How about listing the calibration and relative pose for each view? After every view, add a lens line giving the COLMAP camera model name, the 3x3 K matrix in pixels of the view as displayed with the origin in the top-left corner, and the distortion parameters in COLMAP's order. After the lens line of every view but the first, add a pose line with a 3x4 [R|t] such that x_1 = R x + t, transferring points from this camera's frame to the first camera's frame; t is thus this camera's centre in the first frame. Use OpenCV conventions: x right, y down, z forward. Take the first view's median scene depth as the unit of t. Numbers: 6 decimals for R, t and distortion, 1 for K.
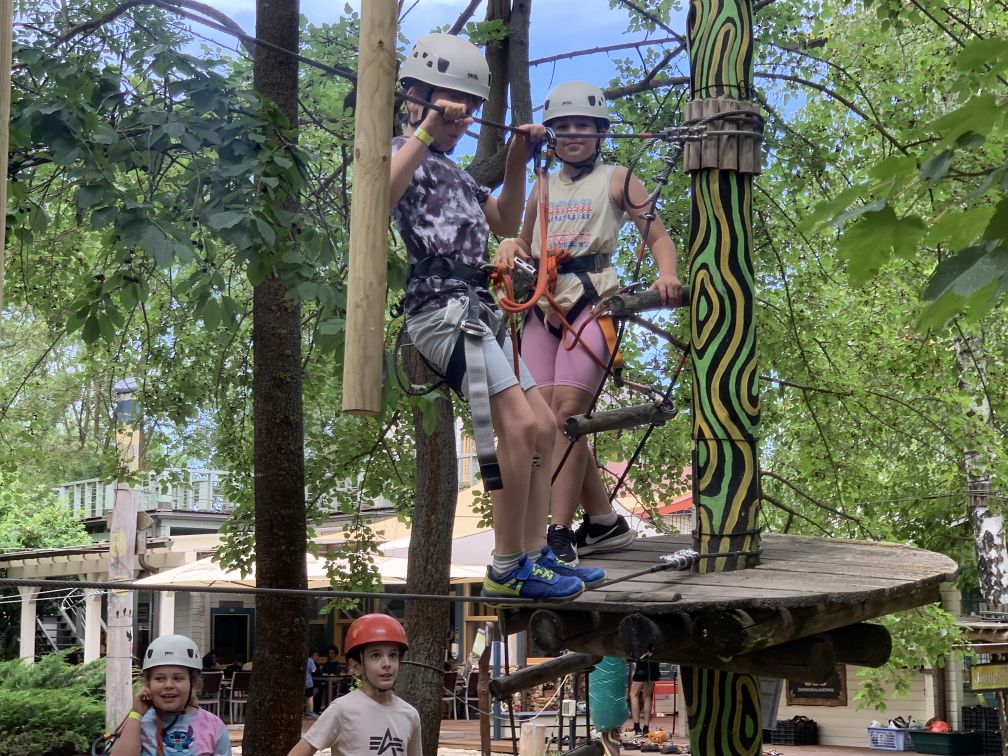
lens RADIAL K [[1967.4, 0, 493.8], [0, 1967.4, 346.3], [0, 0, 1]] dist [0.031949, 0.000000]
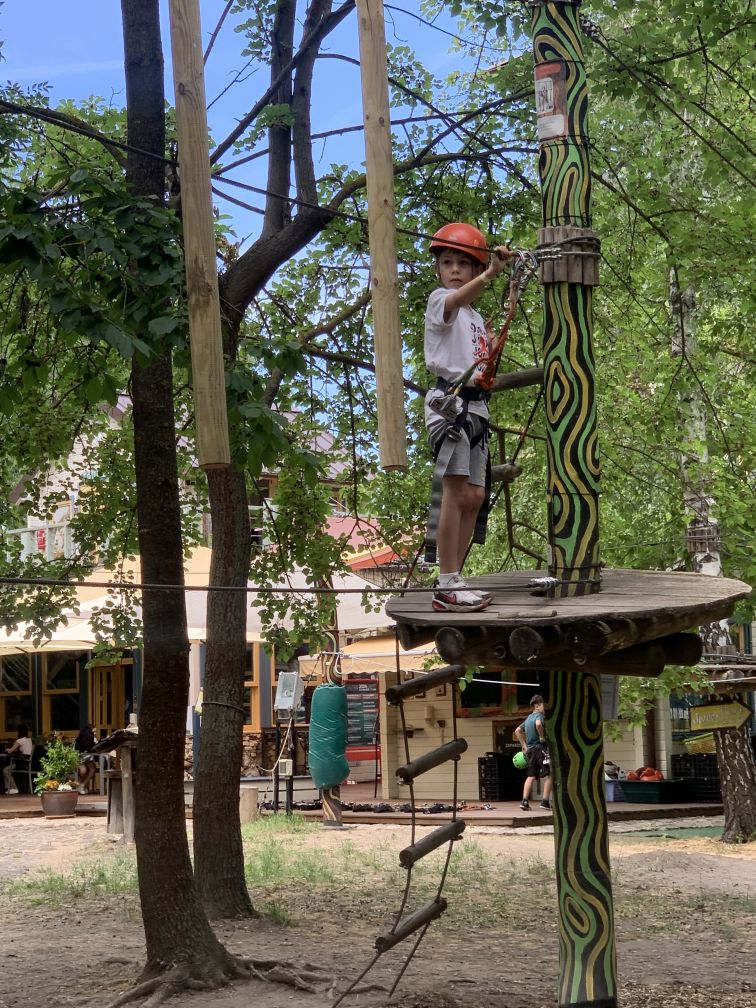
lens RADIAL K [[2218.6, 0, 378.1], [0, 2218.6, 504.9], [0, 0, 1]] dist [-0.115829, 0.000000]
pose [[0.993385, -0.018387, 0.113348, -0.172398], [0.012312, 0.998461, 0.054066, -0.024967], [-0.114168, -0.052312, 0.992083, -0.415410]]
